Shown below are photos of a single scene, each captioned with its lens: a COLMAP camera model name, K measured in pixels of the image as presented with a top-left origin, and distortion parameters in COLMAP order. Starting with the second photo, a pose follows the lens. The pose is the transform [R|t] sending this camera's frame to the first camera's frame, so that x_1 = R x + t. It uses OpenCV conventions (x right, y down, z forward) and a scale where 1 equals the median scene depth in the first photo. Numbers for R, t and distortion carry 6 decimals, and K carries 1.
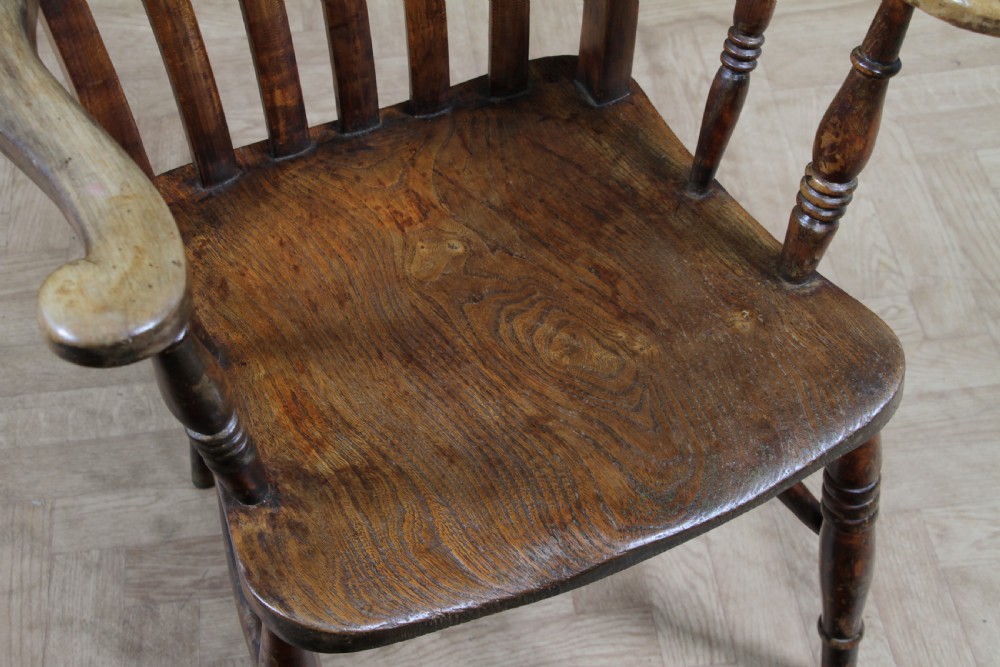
lens RADIAL K [[1695.6, 0, 492.6], [0, 1695.6, 331.1], [0, 0, 1]] dist [0.142416, 0.000000]
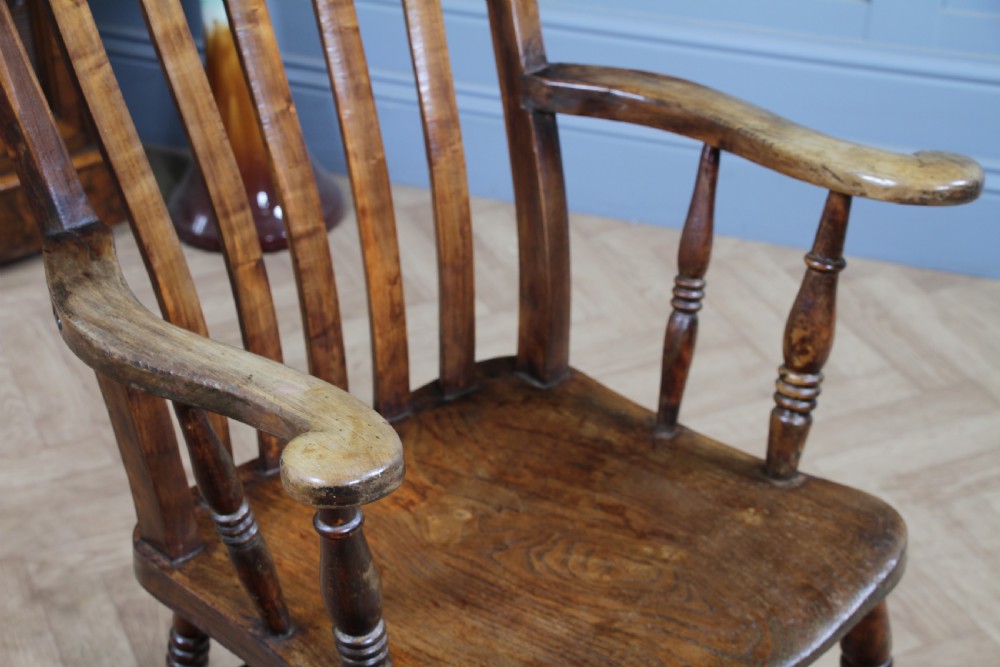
lens RADIAL K [[2116.6, 0, 502.4], [0, 2116.6, 340.0], [0, 0, 1]] dist [0.360594, 0.000000]
pose [[0.958982, -0.133112, 0.250268, -0.338224], [0.203895, 0.937264, -0.282777, 0.244364], [-0.196926, 0.322206, 0.925961, -0.287281]]
